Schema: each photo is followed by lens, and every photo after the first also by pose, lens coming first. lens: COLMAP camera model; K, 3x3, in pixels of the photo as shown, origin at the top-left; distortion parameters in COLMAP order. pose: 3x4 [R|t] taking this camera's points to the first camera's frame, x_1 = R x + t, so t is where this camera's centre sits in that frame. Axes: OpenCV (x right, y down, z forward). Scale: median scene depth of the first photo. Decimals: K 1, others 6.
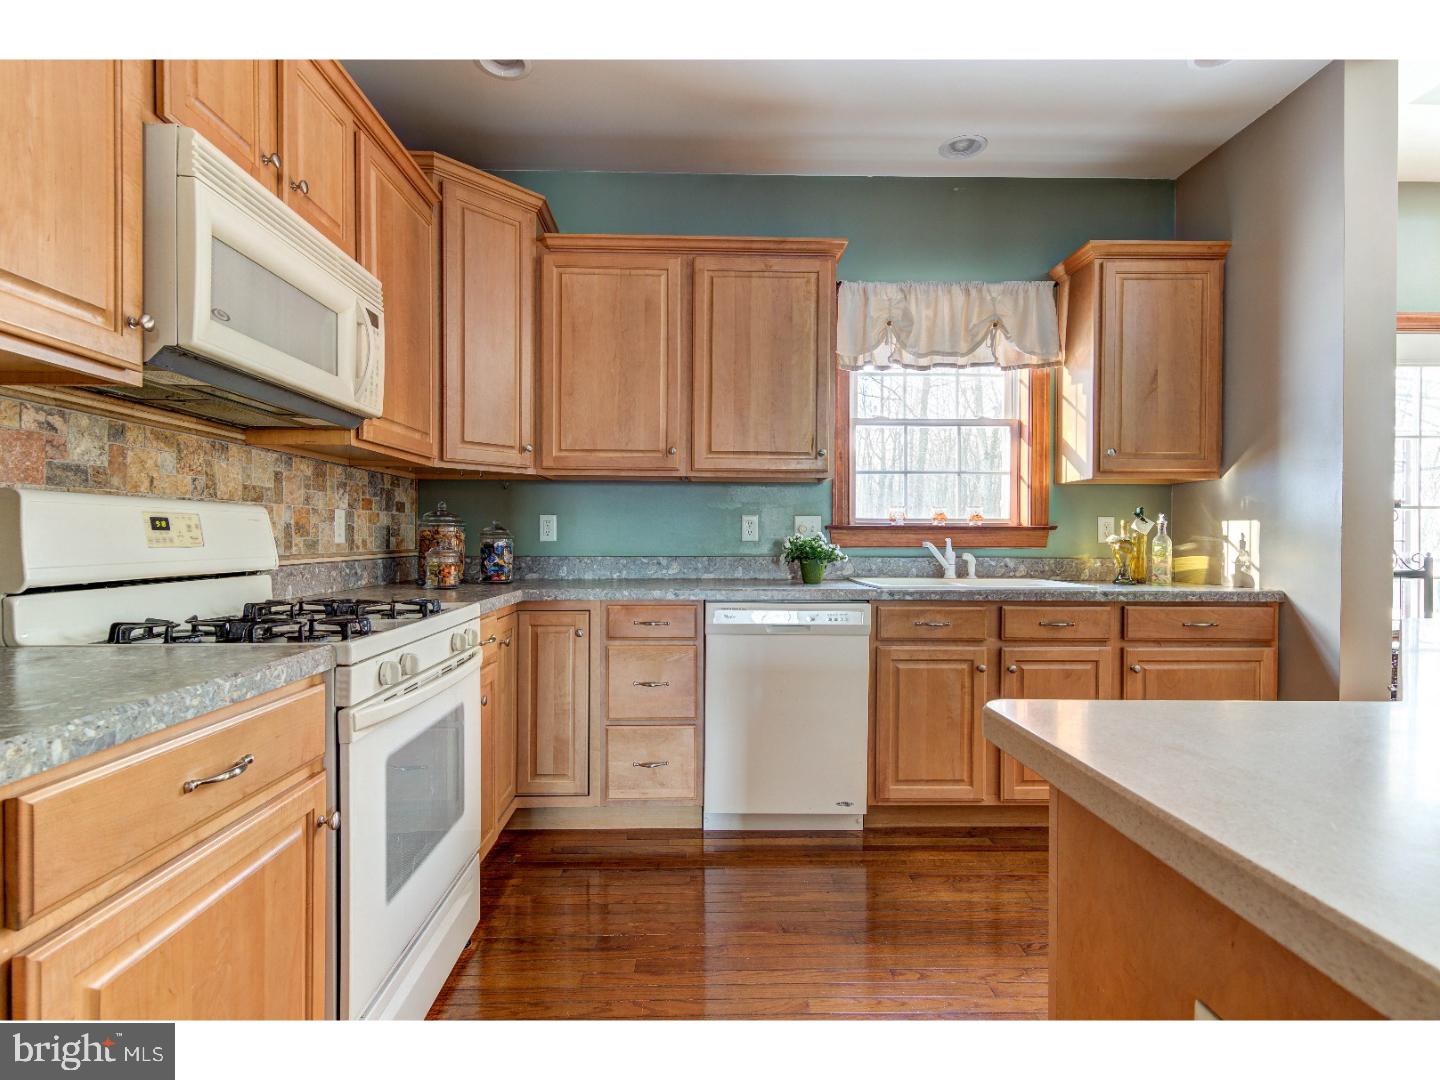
lens RADIAL K [[734.3, 0, 720.0], [0, 734.3, 540.0], [0, 0, 1]] dist [0.022719, -0.000691]
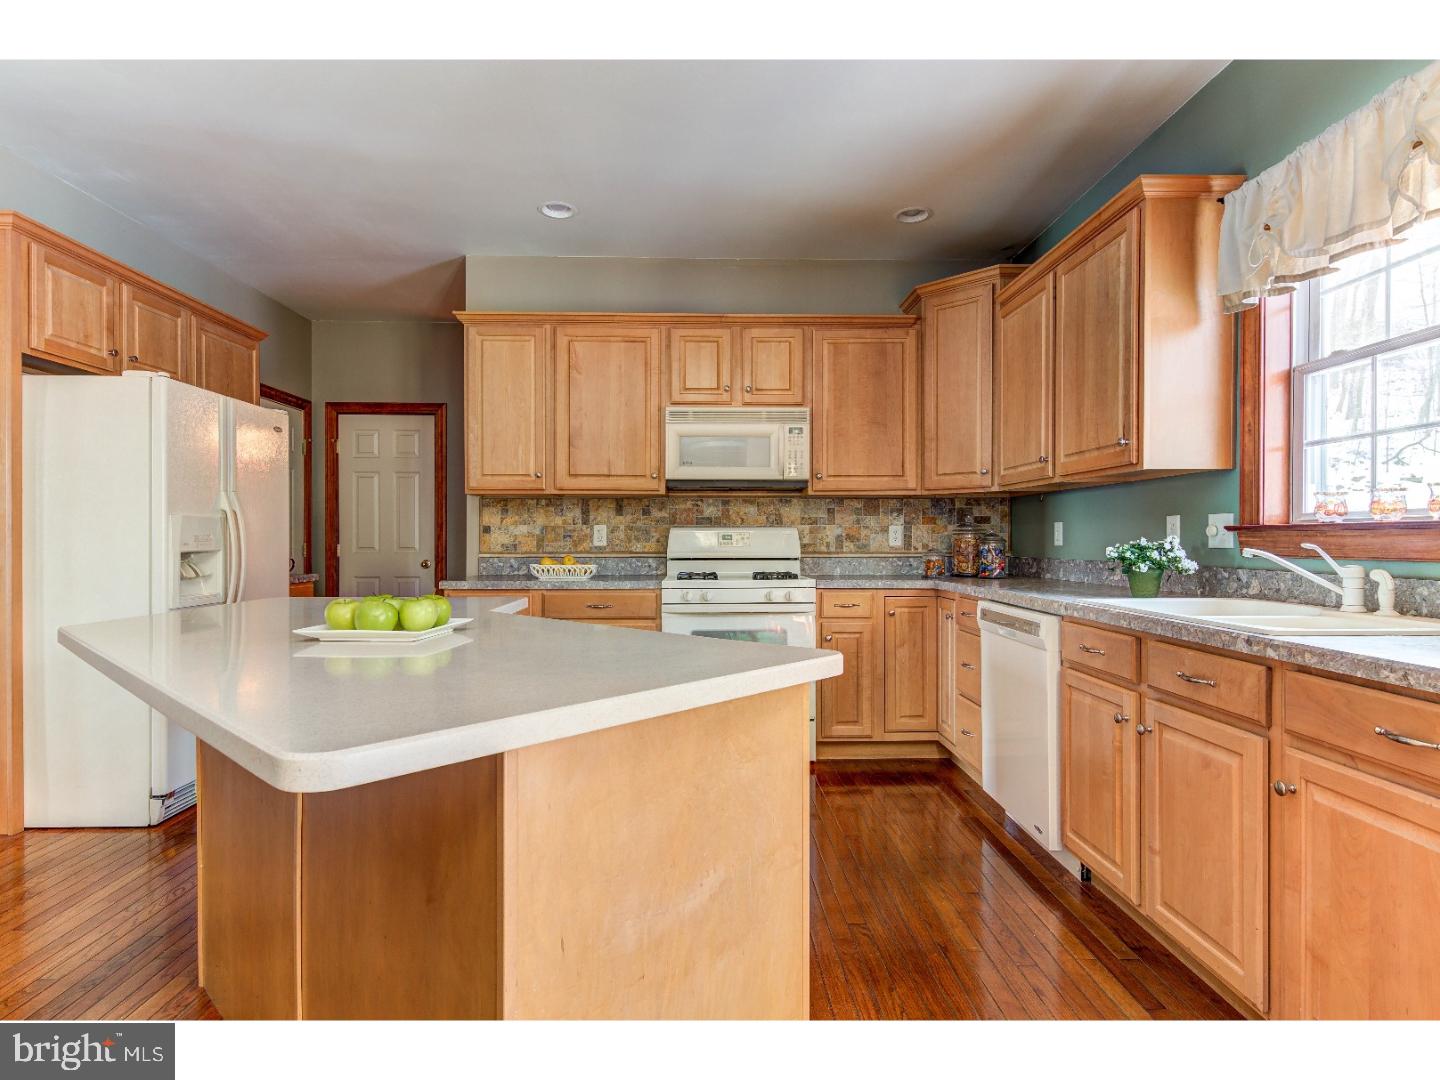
lens RADIAL K [[749.2, 0, 720.0], [0, 749.2, 540.0], [0, 0, 1]] dist [0.024474, -0.000189]
pose [[-0.004583, -0.003064, -0.999985, 1.109515], [-0.001394, 0.999994, -0.003058, -0.002689], [0.999989, 0.001380, -0.004587, 0.593477]]
